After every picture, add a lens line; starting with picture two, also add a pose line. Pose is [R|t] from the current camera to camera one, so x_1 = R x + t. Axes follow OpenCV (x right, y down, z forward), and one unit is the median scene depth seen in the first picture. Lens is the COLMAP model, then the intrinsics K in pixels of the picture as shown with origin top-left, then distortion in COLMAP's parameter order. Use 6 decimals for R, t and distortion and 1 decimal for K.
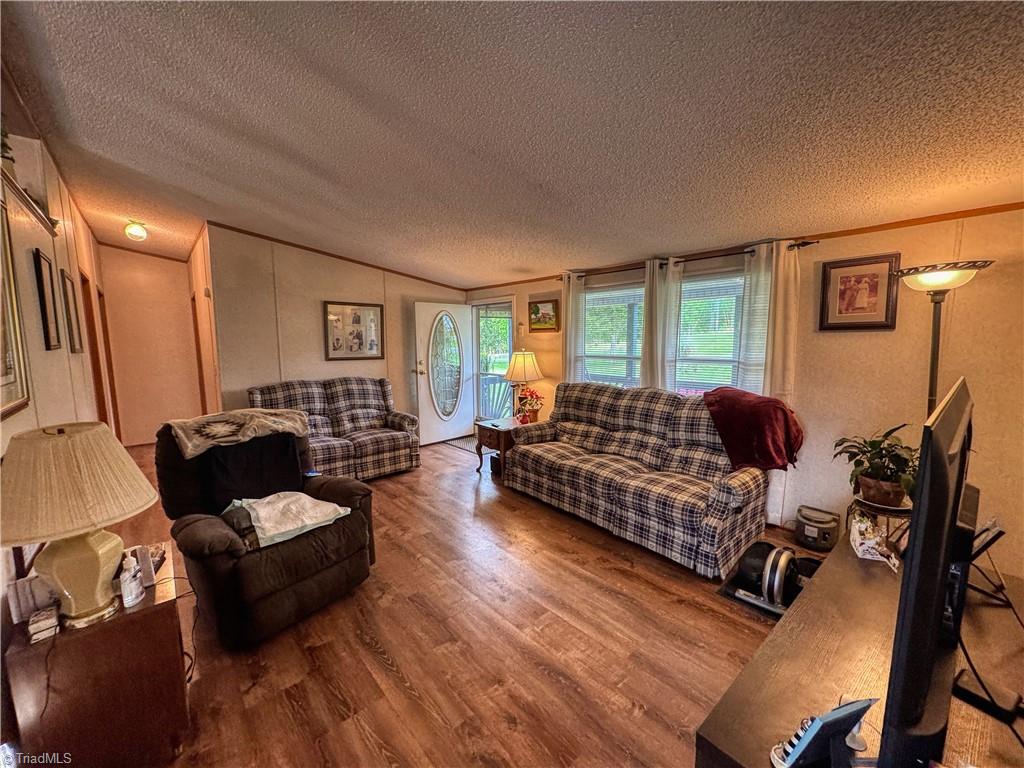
lens RADIAL K [[409.6, 0, 509.7], [0, 409.6, 384.2], [0, 0, 1]] dist [-0.002463, 0.000048]
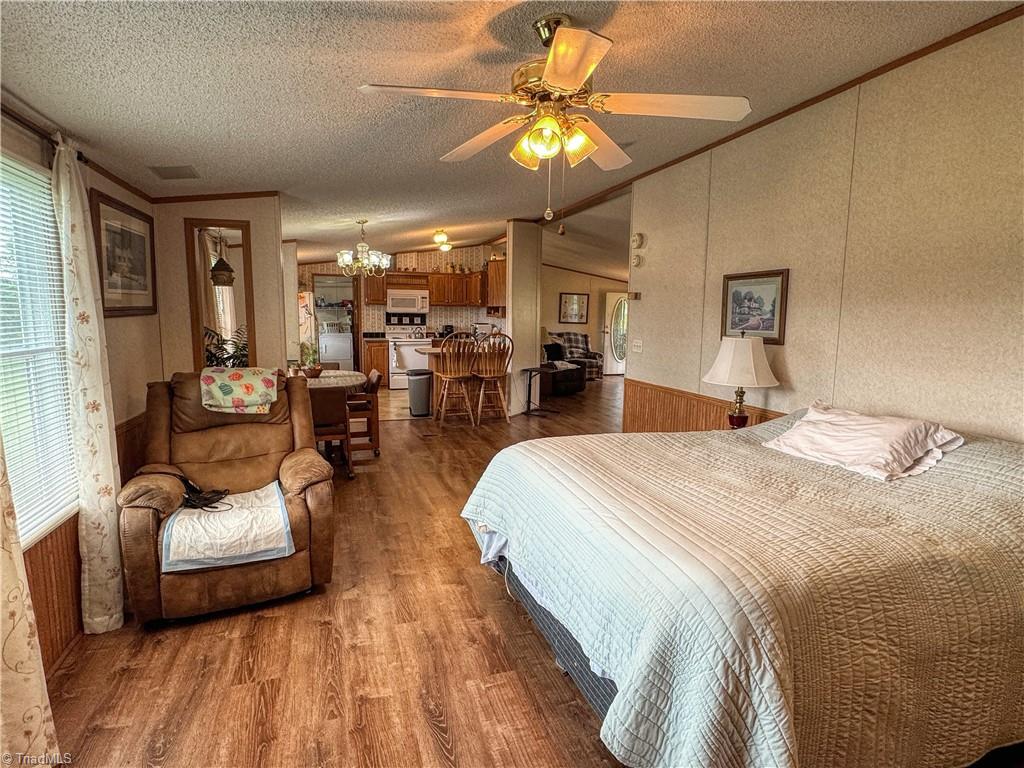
lens RADIAL K [[540.8, 0, 511.3], [0, 540.8, 384.4], [0, 0, 1]] dist [-0.002421, 0.001311]
pose [[0.921807, 0.075759, -0.380174, 0.361033], [-0.069011, 0.997123, 0.031369, 0.177803], [0.381457, -0.002680, 0.924383, -1.547508]]
